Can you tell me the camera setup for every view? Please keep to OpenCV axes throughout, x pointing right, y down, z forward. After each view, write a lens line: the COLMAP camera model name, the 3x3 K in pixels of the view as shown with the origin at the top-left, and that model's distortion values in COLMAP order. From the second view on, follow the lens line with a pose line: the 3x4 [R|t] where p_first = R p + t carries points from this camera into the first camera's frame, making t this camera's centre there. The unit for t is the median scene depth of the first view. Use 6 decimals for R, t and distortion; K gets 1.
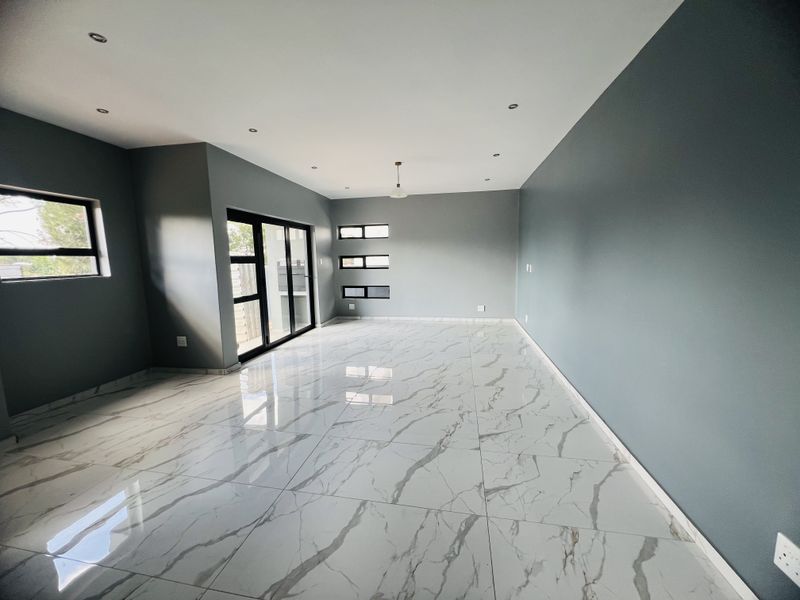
lens RADIAL K [[321.4, 0, 398.2], [0, 321.4, 301.8], [0, 0, 1]] dist [-0.000194, 0.000000]
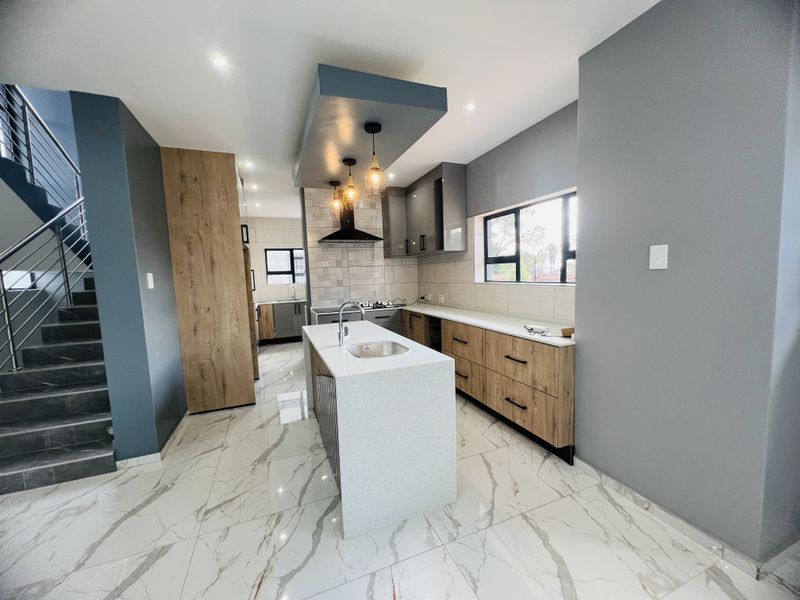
lens RADIAL K [[321.4, 0, 398.2], [0, 321.4, 301.8], [0, 0, 1]] dist [-0.000194, 0.000000]
pose [[-0.836934, 0.095892, -0.538838, -0.347605], [-0.021957, 0.977856, 0.208123, -0.116526], [0.546863, 0.186017, -0.816295, 0.875606]]
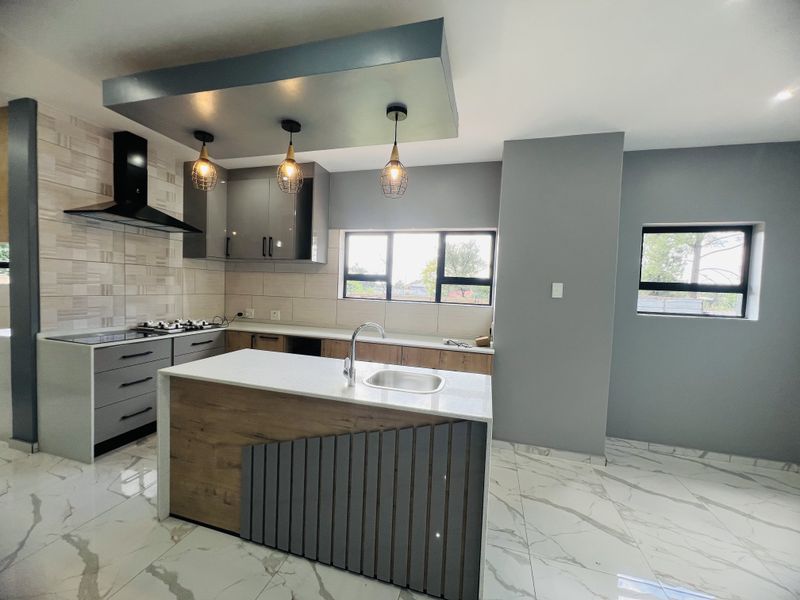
lens RADIAL K [[321.4, 0, 398.2], [0, 321.4, 301.8], [0, 0, 1]] dist [-0.000194, 0.000000]
pose [[-0.081237, 0.059258, -0.994932, -0.100298], [-0.169112, 0.982938, 0.072352, -0.042885], [0.982243, 0.174133, -0.069829, 0.269565]]
